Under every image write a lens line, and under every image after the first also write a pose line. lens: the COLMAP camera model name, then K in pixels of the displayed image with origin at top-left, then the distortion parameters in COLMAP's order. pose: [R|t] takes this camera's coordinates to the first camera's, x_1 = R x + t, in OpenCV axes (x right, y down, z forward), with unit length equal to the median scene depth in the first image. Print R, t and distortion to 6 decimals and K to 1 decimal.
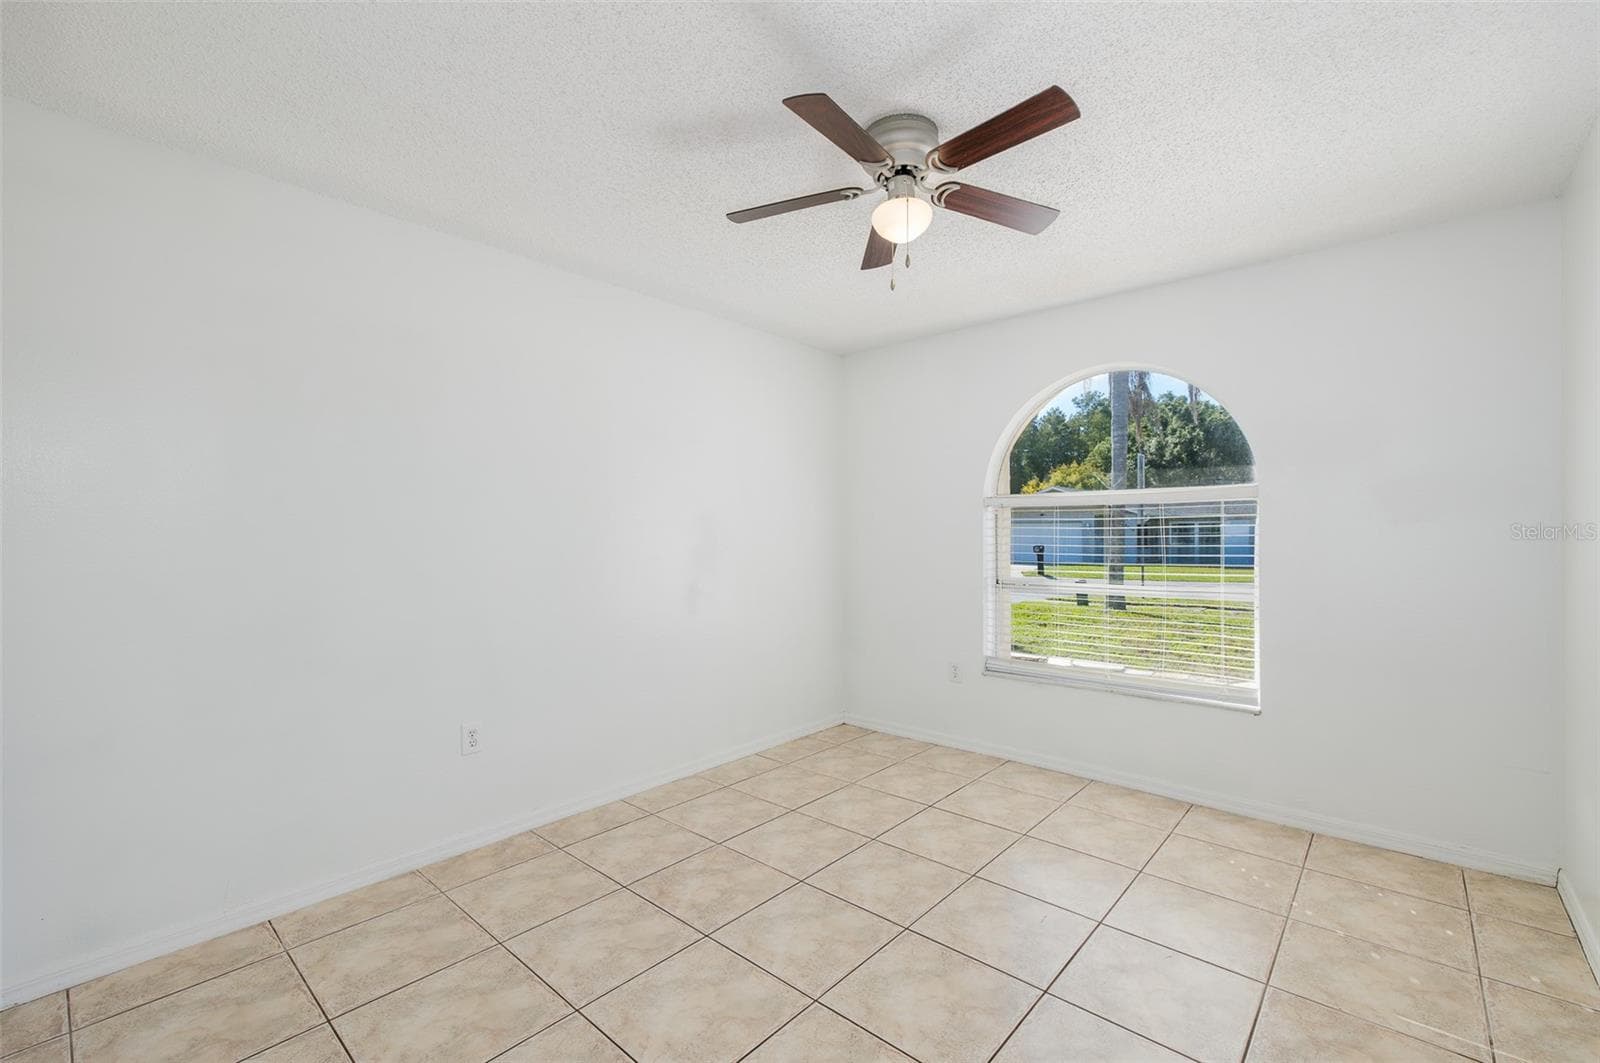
lens RADIAL K [[694.0, 0, 794.6], [0, 694.0, 527.0], [0, 0, 1]] dist [-0.000329, -0.000002]
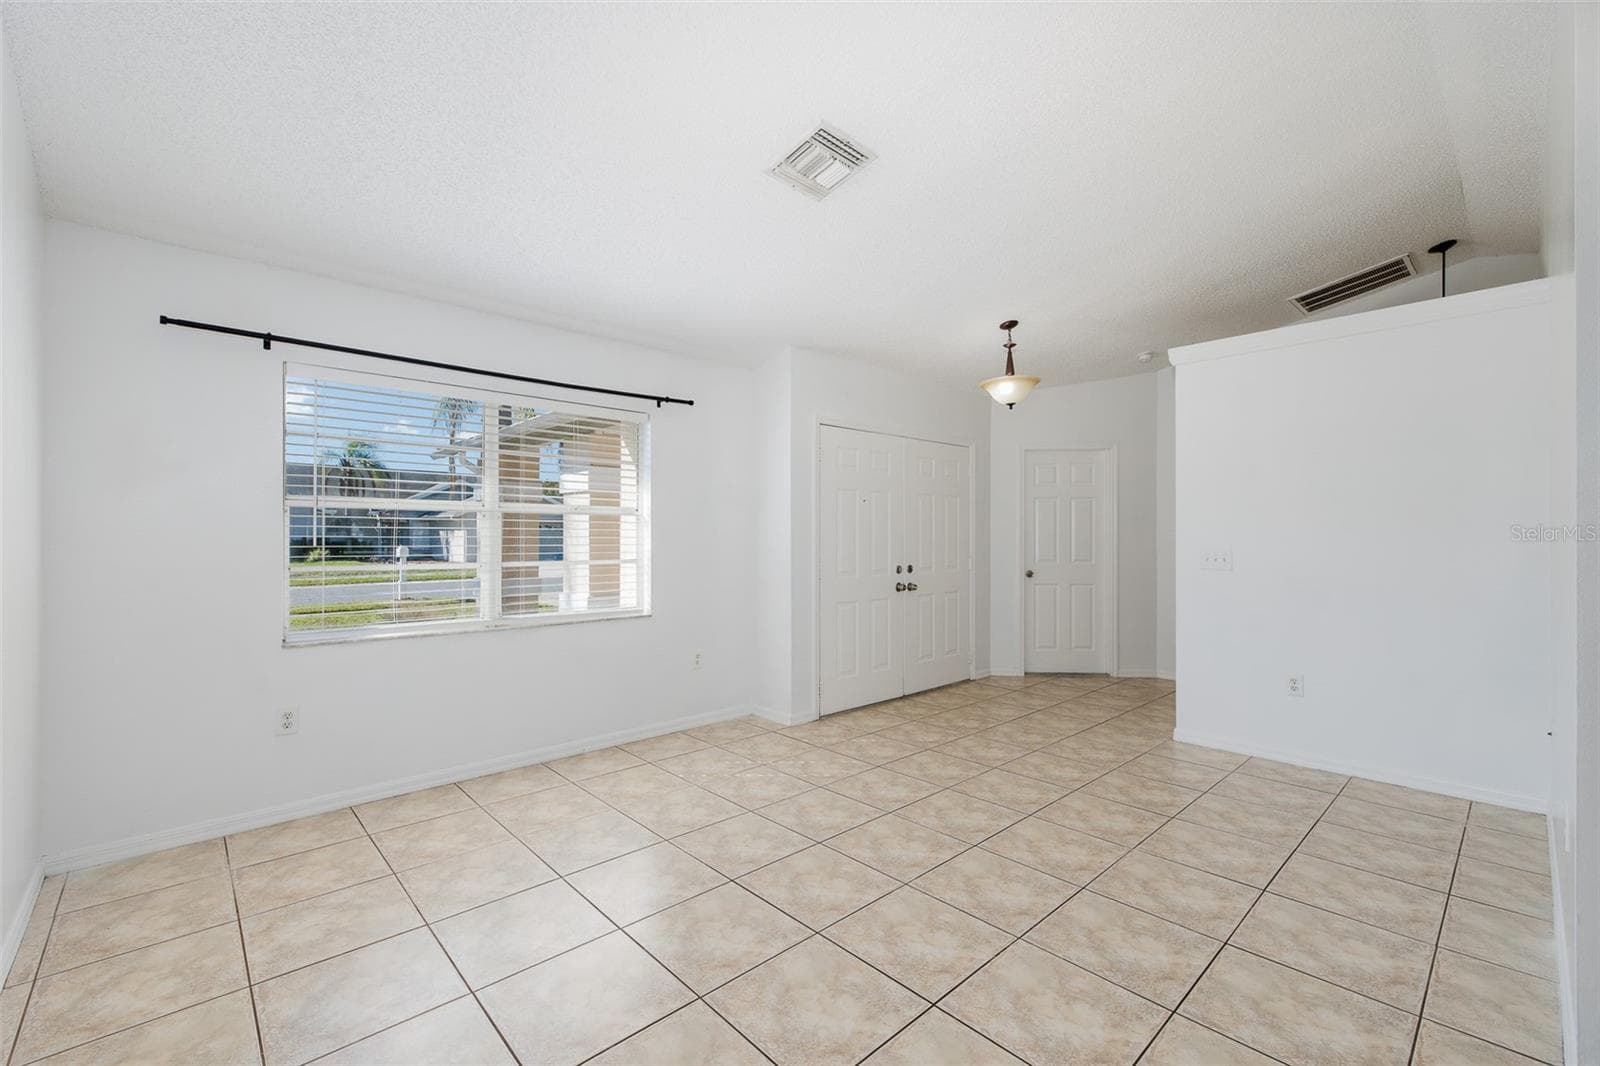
lens RADIAL K [[672.1, 0, 794.6], [0, 672.1, 533.1], [0, 0, 1]] dist [0.000503, -0.000089]
pose [[0.097210, -0.004179, 0.995255, -0.303221], [-0.009382, 0.999943, 0.005115, -0.003717], [-0.995220, -0.009835, 0.097166, 0.260426]]
